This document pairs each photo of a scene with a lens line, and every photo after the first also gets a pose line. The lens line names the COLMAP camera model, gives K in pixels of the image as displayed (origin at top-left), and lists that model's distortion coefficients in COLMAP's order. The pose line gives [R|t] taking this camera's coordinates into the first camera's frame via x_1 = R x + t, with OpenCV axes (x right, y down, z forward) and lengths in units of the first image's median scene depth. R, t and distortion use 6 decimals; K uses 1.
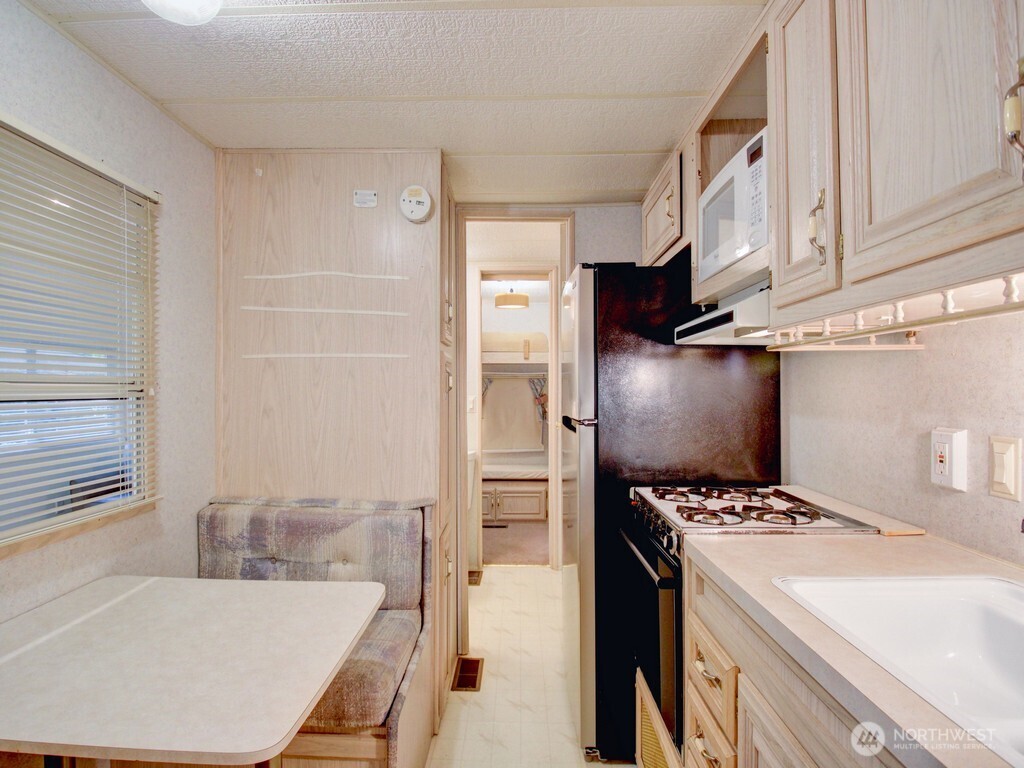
lens RADIAL K [[496.0, 0, 506.0], [0, 496.0, 390.0], [0, 0, 1]] dist [0.026339, -0.036670]
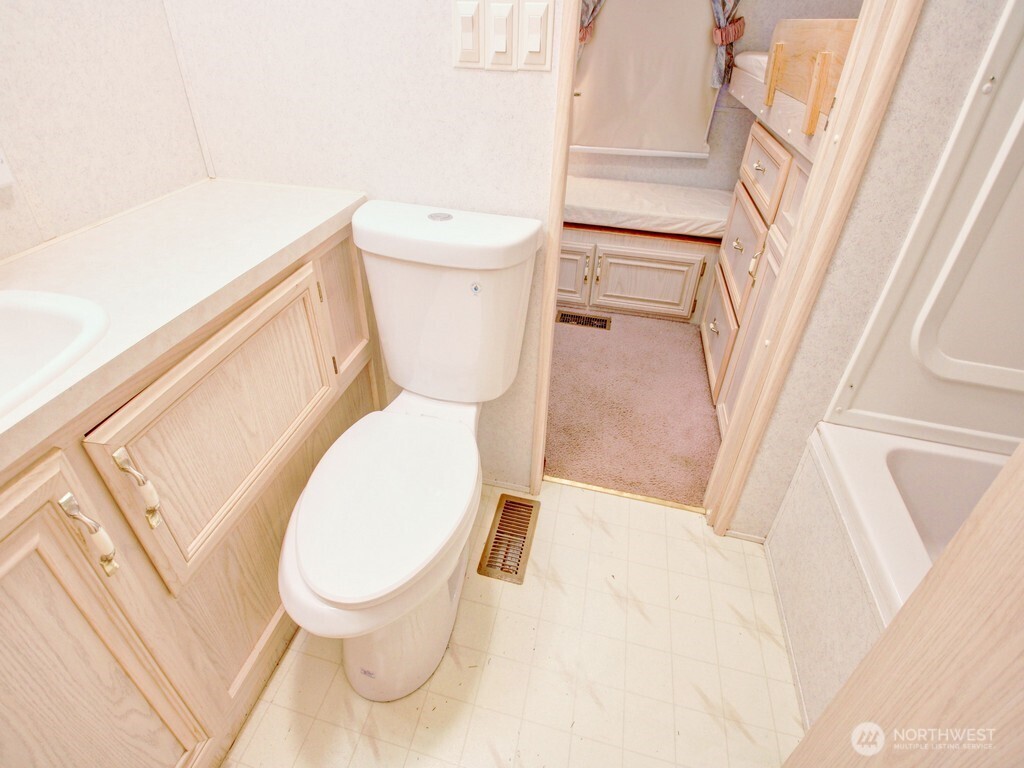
lens RADIAL K [[472.9, 0, 500.5], [0, 472.9, 387.7], [0, 0, 1]] dist [-0.004303, -0.010533]
pose [[0.977985, 0.135044, -0.159087, -0.056771], [-0.012189, 0.798033, 0.602491, 0.082129], [0.208320, -0.587288, 0.782110, 1.463447]]
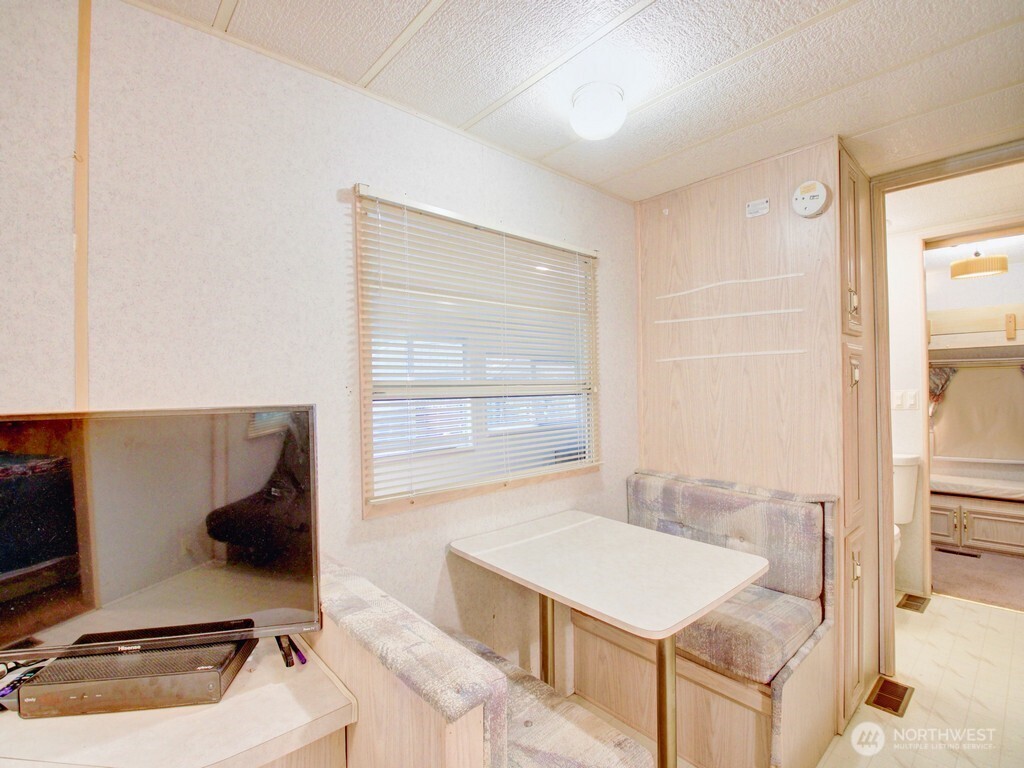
lens RADIAL K [[475.3, 0, 507.4], [0, 475.3, 389.2], [0, 0, 1]] dist [0.007510, -0.019726]
pose [[0.679568, -0.012059, -0.733513, 0.107475], [0.017089, 0.999854, -0.000606, -0.000471], [0.733413, -0.012123, 0.679675, -0.108666]]
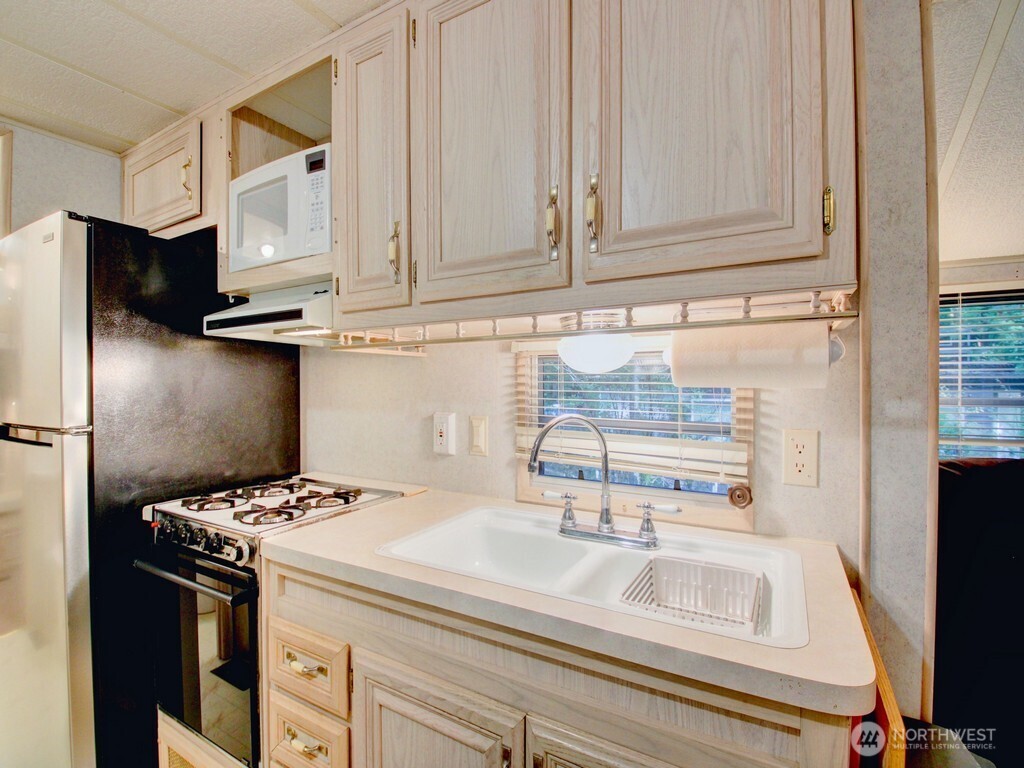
lens RADIAL K [[475.3, 0, 507.4], [0, 475.3, 389.2], [0, 0, 1]] dist [0.007510, -0.019726]
pose [[0.479023, -0.007148, 0.877773, -0.137613], [0.001433, 0.999972, 0.007361, -0.000282], [-0.877801, -0.002268, 0.479020, 0.107343]]
